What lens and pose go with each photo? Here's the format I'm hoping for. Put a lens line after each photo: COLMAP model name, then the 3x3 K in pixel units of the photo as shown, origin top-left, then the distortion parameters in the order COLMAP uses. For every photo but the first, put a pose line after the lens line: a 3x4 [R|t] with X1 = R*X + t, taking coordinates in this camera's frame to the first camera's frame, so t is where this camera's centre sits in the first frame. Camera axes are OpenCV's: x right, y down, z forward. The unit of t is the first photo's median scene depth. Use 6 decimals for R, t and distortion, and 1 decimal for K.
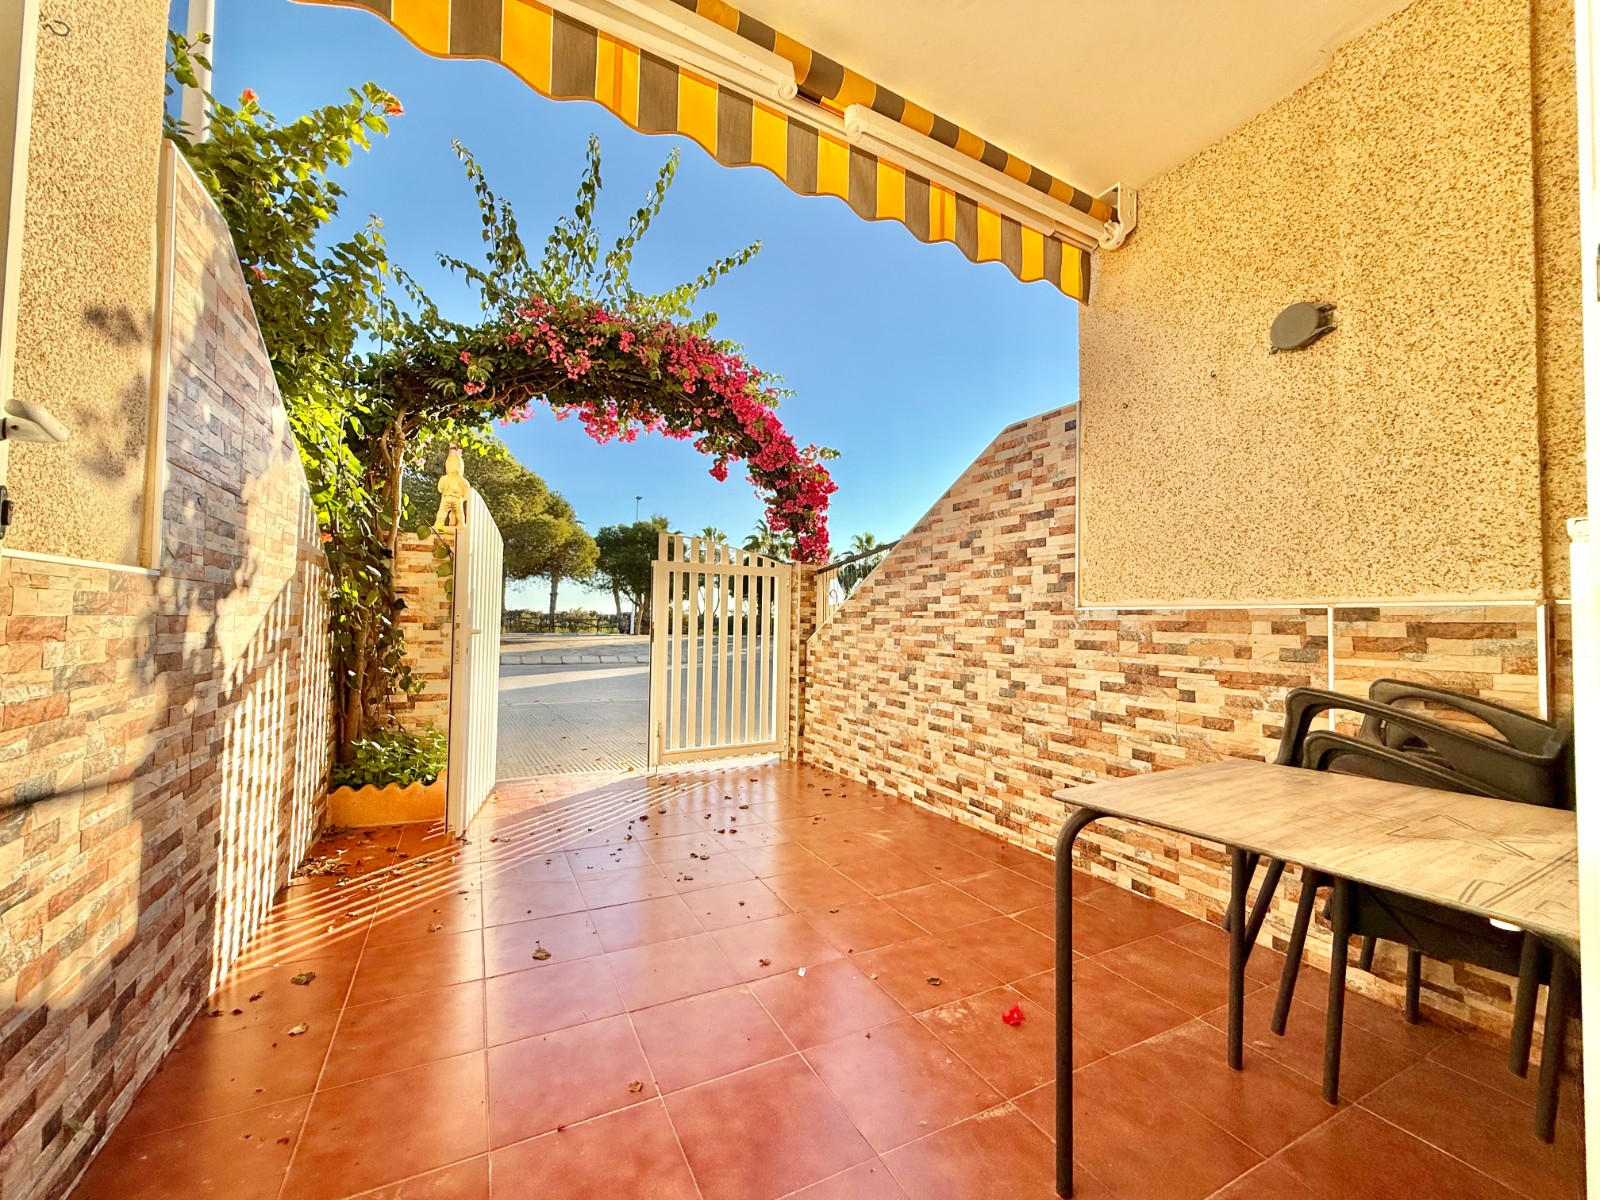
lens RADIAL K [[636.9, 0, 792.4], [0, 636.9, 598.6], [0, 0, 1]] dist [0.000718, 0.000298]
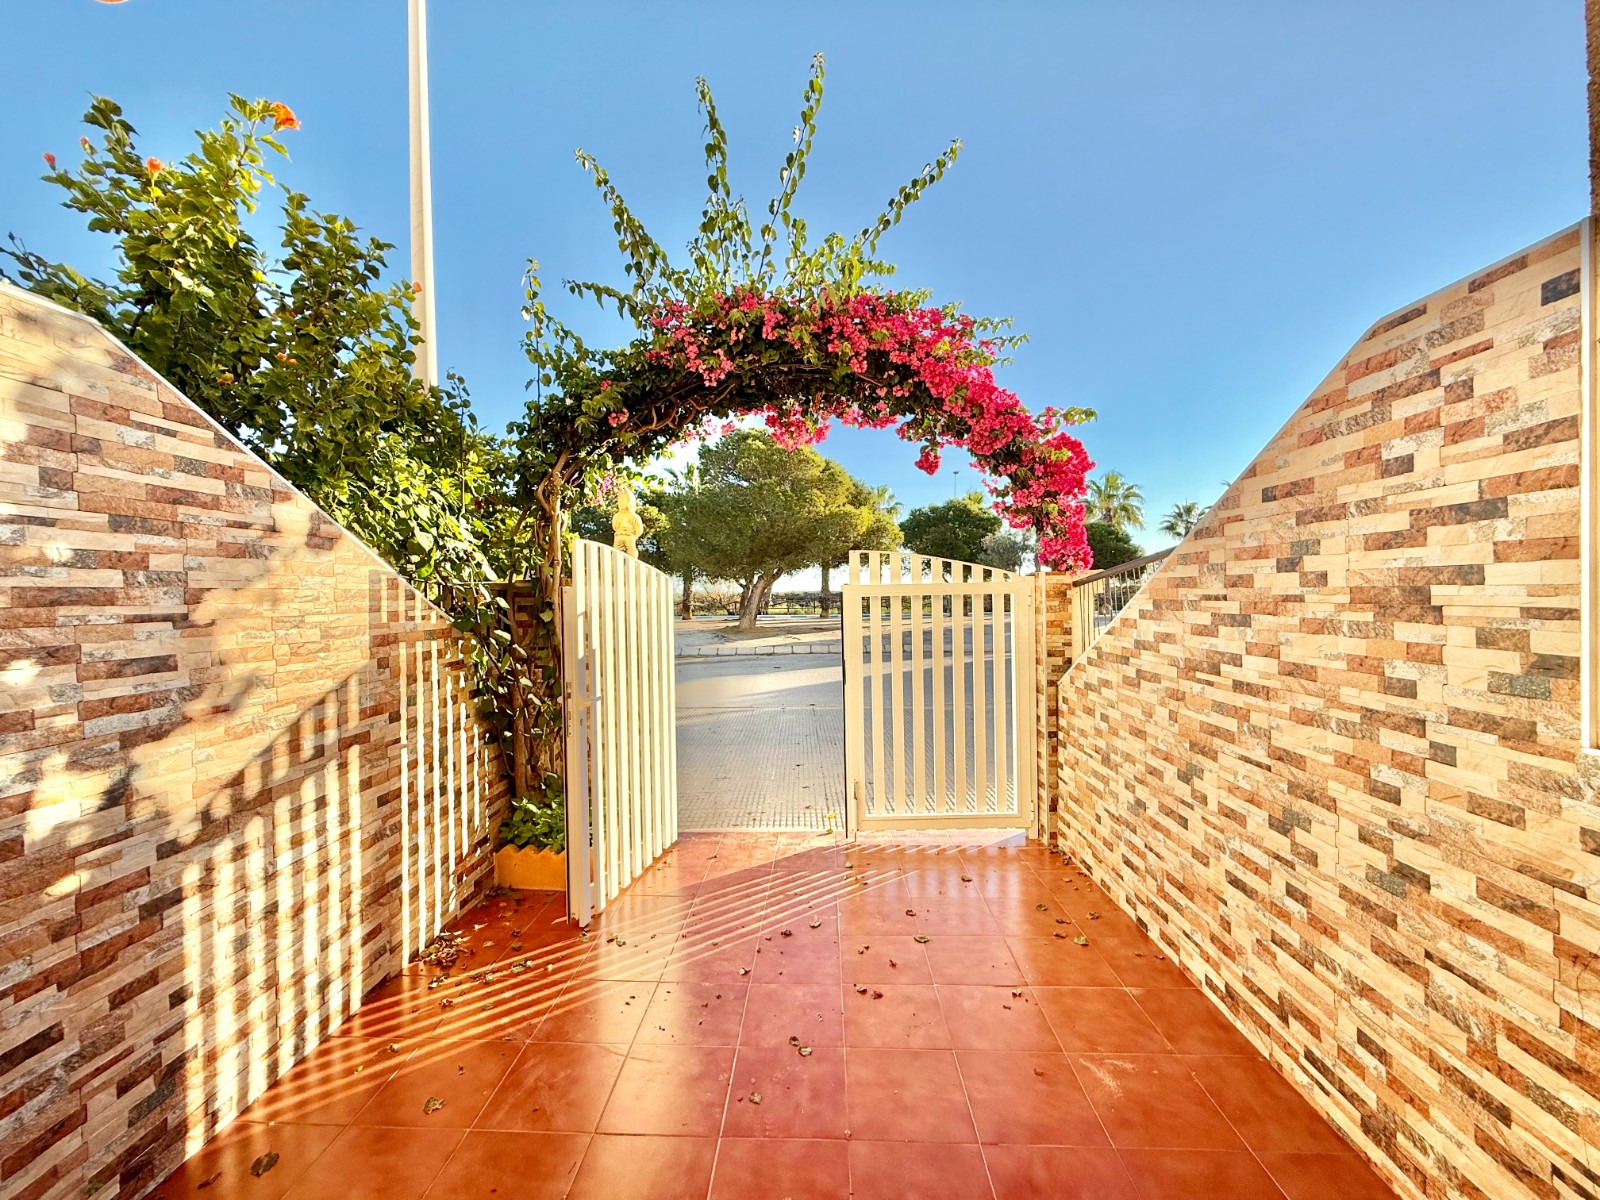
lens RADIAL K [[636.9, 0, 792.4], [0, 636.9, 598.6], [0, 0, 1]] dist [0.000718, 0.000298]
pose [[0.870117, -0.028416, -0.492026, 0.169470], [0.049188, 0.998359, 0.029326, -0.090767], [0.490385, -0.049719, 0.870086, 0.329264]]
